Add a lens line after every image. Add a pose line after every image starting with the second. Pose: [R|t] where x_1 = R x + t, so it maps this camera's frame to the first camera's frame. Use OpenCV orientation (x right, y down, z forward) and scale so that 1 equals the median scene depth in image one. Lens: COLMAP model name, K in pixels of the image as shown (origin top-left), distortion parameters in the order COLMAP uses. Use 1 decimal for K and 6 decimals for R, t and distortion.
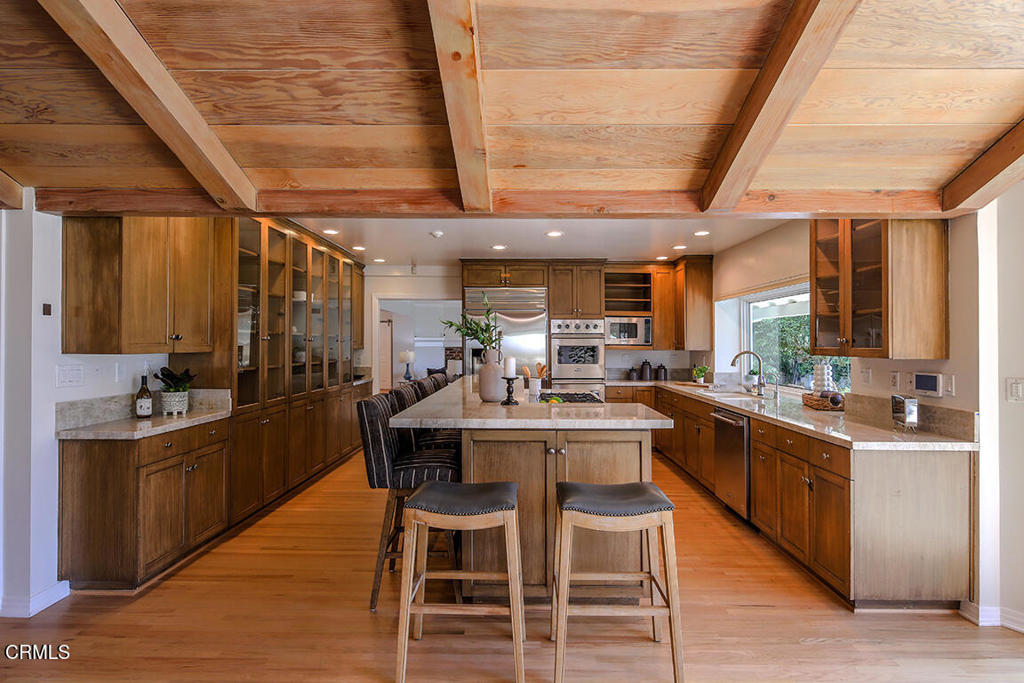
lens RADIAL K [[498.3, 0, 508.8], [0, 498.3, 342.6], [0, 0, 1]] dist [0.000974, -0.002062]
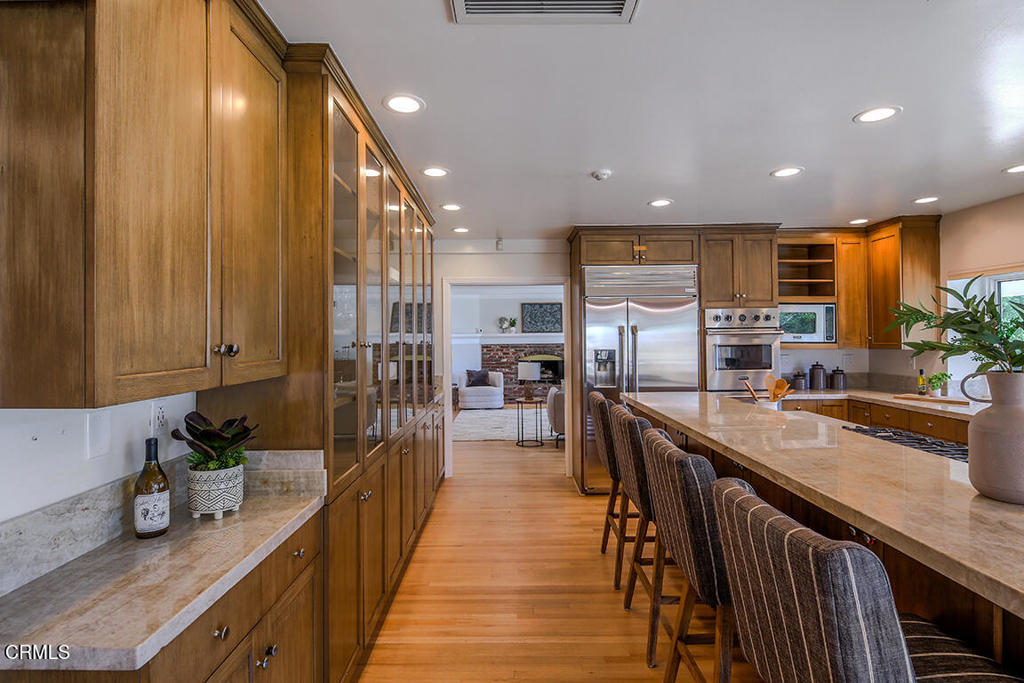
lens RADIAL K [[498.3, 0, 500.1], [0, 498.3, 332.8], [0, 0, 1]] dist [0.000974, -0.002062]
pose [[0.999924, -0.011445, 0.004535, -0.405922], [0.011477, 0.999909, -0.007067, -0.018504], [-0.004453, 0.007119, 0.999965, 0.533079]]
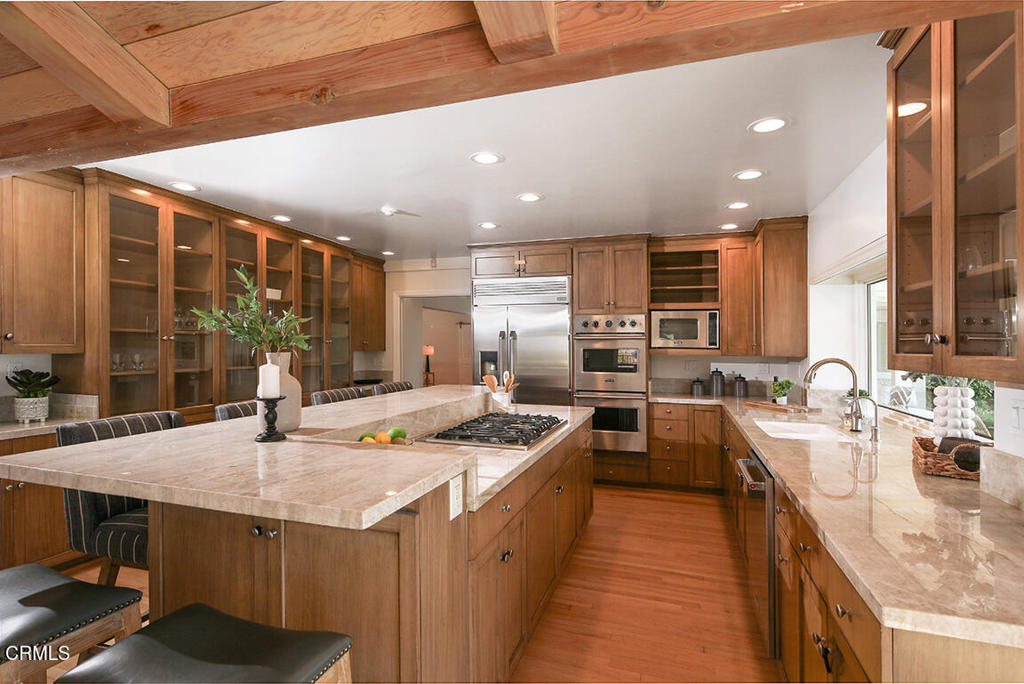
lens RADIAL K [[498.3, 0, 491.4], [0, 498.3, 344.8], [0, 0, 1]] dist [0.000974, -0.002062]
pose [[0.950234, 0.001617, -0.311533, 0.386534], [-0.002326, 0.999995, -0.001905, 0.003392], [0.311528, 0.002535, 0.950234, 0.402982]]
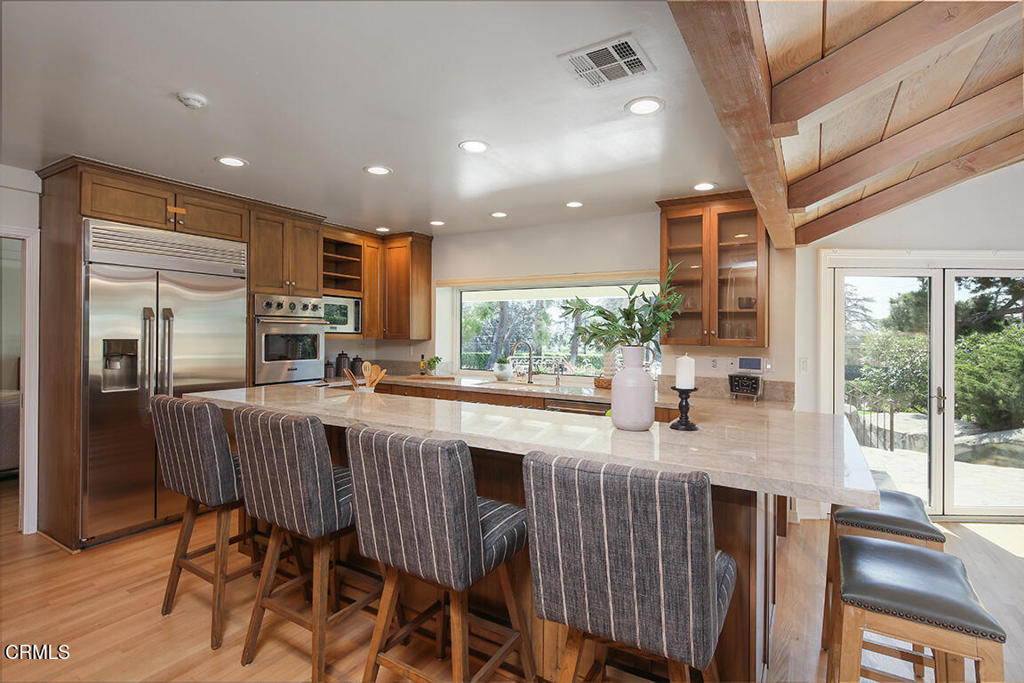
lens RADIAL K [[498.3, 0, 516.0], [0, 498.3, 333.5], [0, 0, 1]] dist [0.000974, -0.002062]
pose [[0.494322, -0.000283, 0.869279, -0.583839], [-0.011103, 0.999916, 0.006639, -0.005431], [-0.869208, -0.012933, 0.494277, 0.730284]]
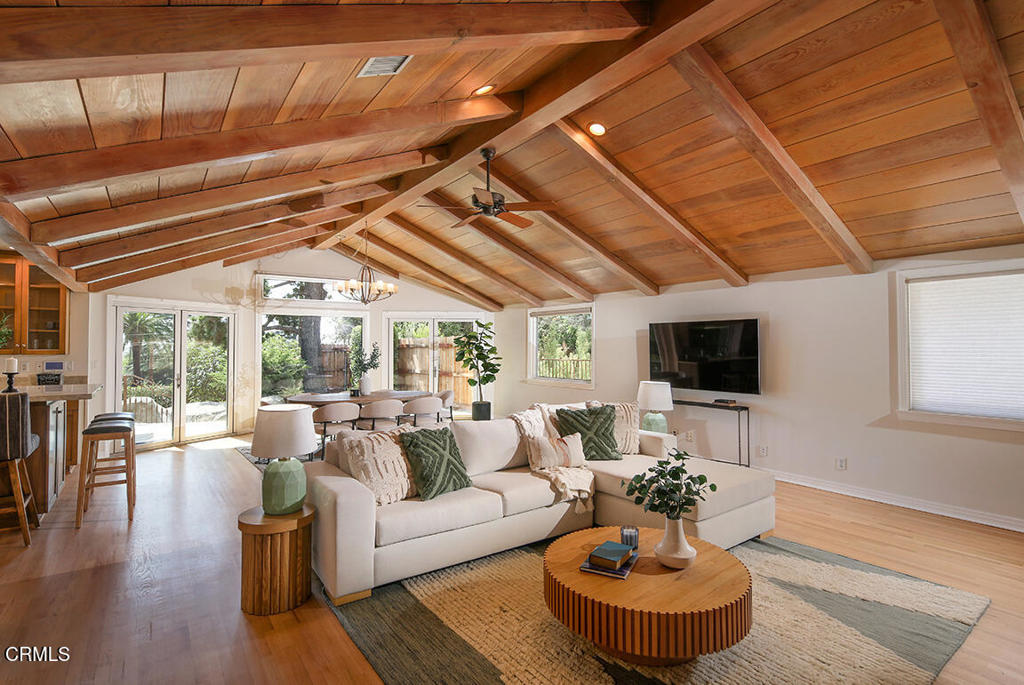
lens RADIAL K [[498.3, 0, 508.9], [0, 498.3, 339.3], [0, 0, 1]] dist [0.000974, -0.002062]
pose [[-0.611188, 0.005581, 0.791466, -1.666449], [-0.008709, 0.999867, -0.013775, -0.016273], [-0.791438, -0.015312, -0.611058, 0.635841]]
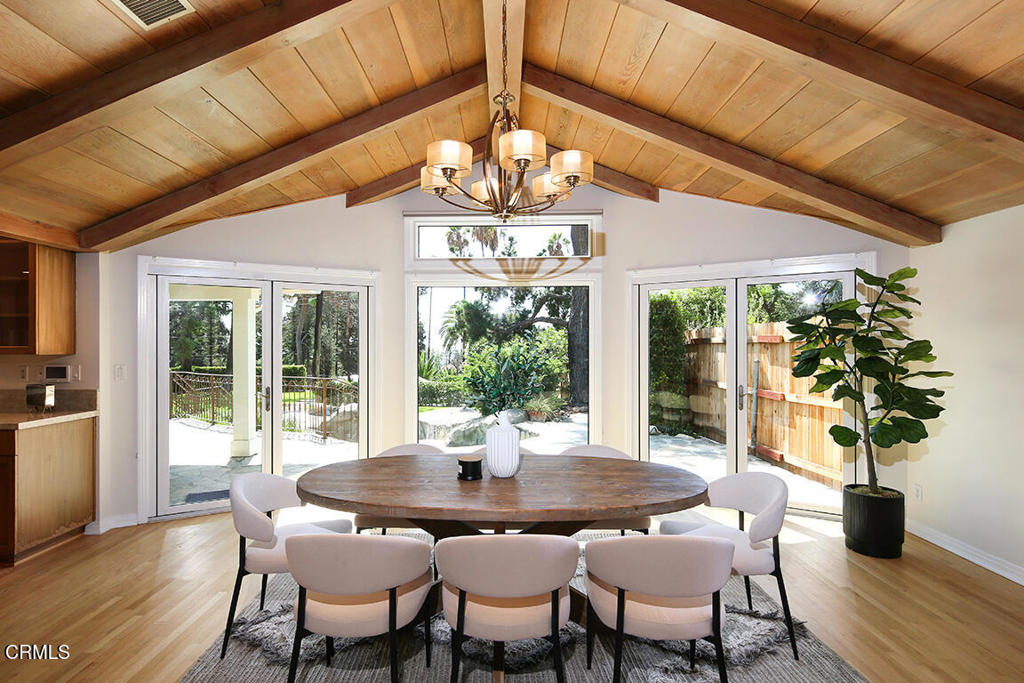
lens RADIAL K [[498.3, 0, 518.1], [0, 498.3, 340.8], [0, 0, 1]] dist [0.000974, -0.002062]
pose [[-0.051965, -0.001585, 0.998648, -0.433210], [-0.004894, 0.999987, 0.001332, -0.008148], [-0.998637, -0.004819, -0.051973, -0.114933]]
